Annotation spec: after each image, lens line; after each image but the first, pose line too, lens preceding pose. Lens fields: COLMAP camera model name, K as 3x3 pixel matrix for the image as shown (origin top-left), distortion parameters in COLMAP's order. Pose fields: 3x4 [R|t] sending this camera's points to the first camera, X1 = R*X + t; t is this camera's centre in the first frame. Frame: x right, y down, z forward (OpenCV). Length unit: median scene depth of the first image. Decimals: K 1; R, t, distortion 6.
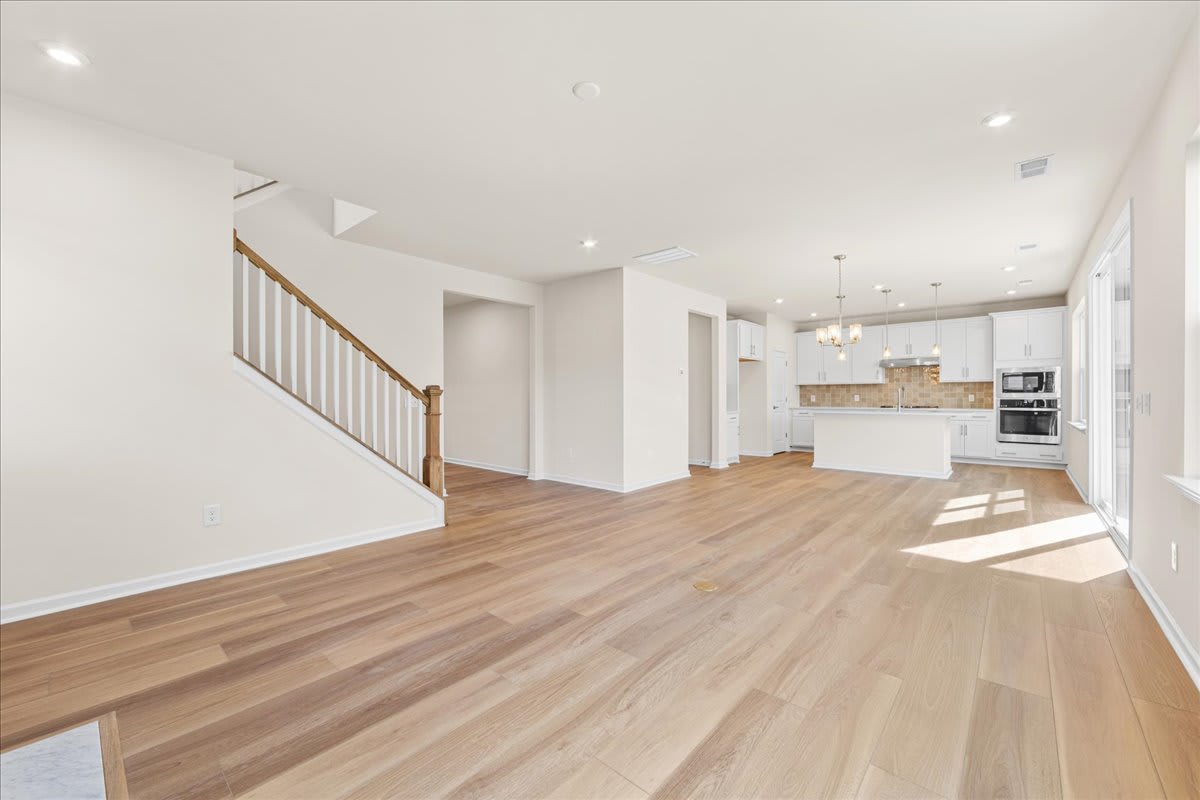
lens RADIAL K [[472.5, 0, 599.1], [0, 472.5, 399.9], [0, 0, 1]] dist [-0.003124, -0.000226]
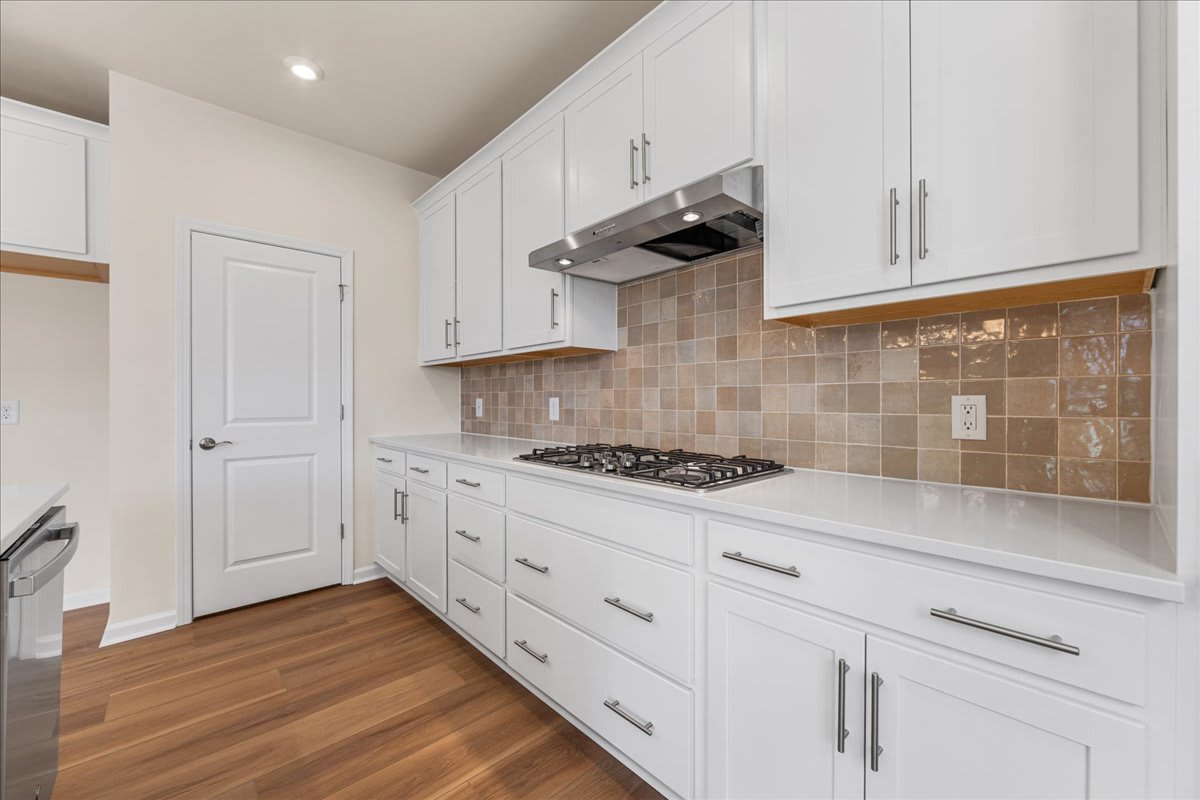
lens RADIAL K [[472.5, 0, 596.7], [0, 472.5, 399.5], [0, 0, 1]] dist [-0.003124, -0.000226]
pose [[0.994775, -0.002193, -0.102065, 0.676445], [0.001940, 0.999995, -0.002584, -0.009360], [0.102071, 0.002372, 0.994774, 0.825589]]
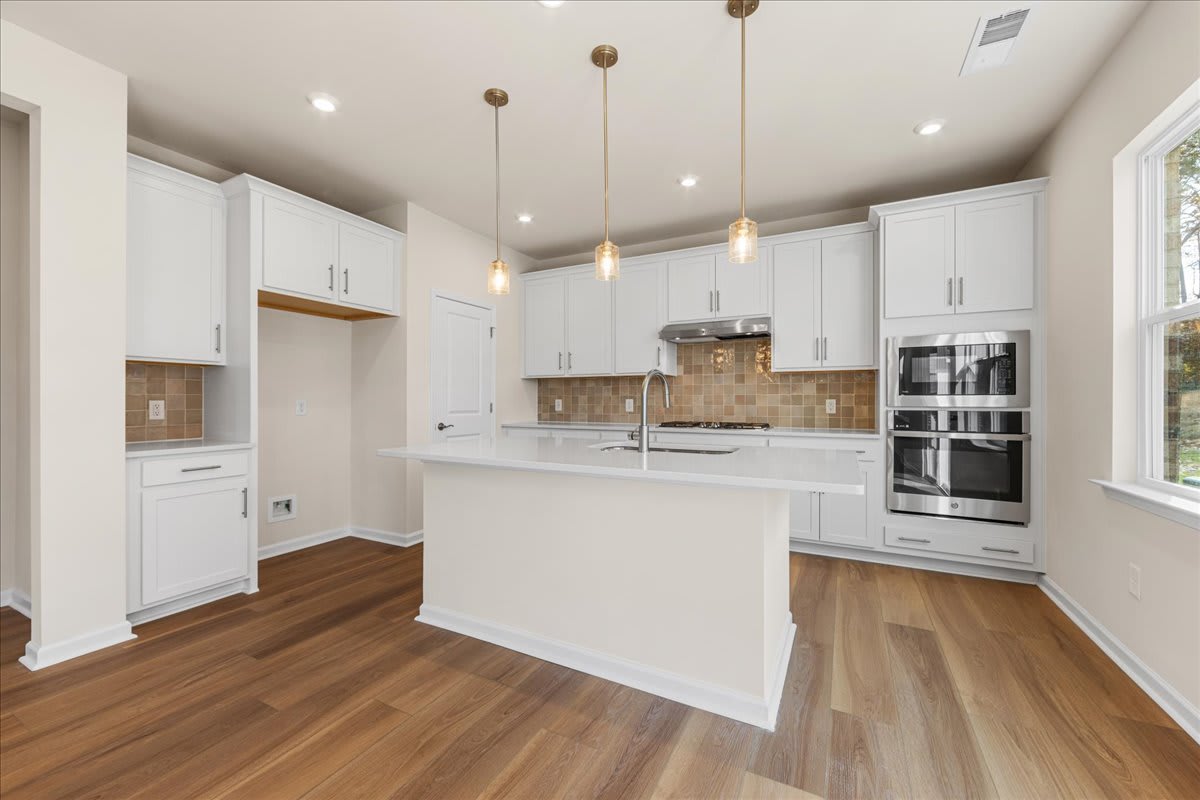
lens RADIAL K [[472.5, 0, 597.8], [0, 472.5, 398.9], [0, 0, 1]] dist [-0.003124, -0.000226]
pose [[0.968975, 0.003487, 0.247134, 0.440286], [-0.001738, 0.999972, -0.007293, -0.007495], [-0.247152, 0.006637, 0.968954, 0.591036]]
